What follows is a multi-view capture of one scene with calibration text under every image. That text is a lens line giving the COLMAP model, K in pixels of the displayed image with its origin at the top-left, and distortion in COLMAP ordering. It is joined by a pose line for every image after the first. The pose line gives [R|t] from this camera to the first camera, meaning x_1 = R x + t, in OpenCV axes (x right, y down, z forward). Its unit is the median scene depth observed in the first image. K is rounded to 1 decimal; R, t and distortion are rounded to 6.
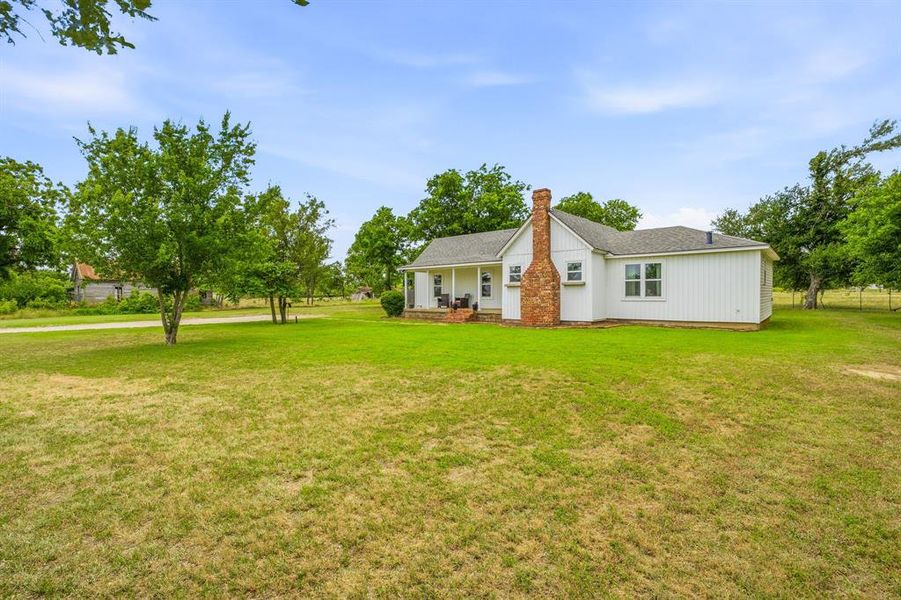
lens RADIAL K [[366.8, 0, 450.5], [0, 366.8, 300.0], [0, 0, 1]] dist [-0.019720, 0.000182]
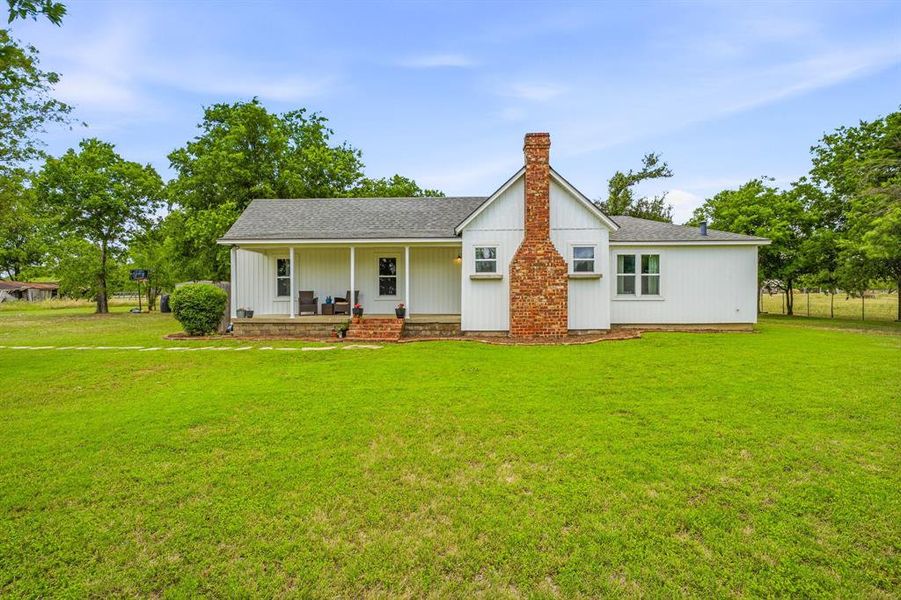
lens RADIAL K [[397.5, 0, 450.5], [0, 397.5, 300.0], [0, 0, 1]] dist [-0.009986, 0.000168]
pose [[0.800834, -0.005404, 0.598862, -0.308941], [0.006451, 0.999979, 0.000397, -0.001293], [-0.598852, 0.003545, 0.800852, 0.507339]]
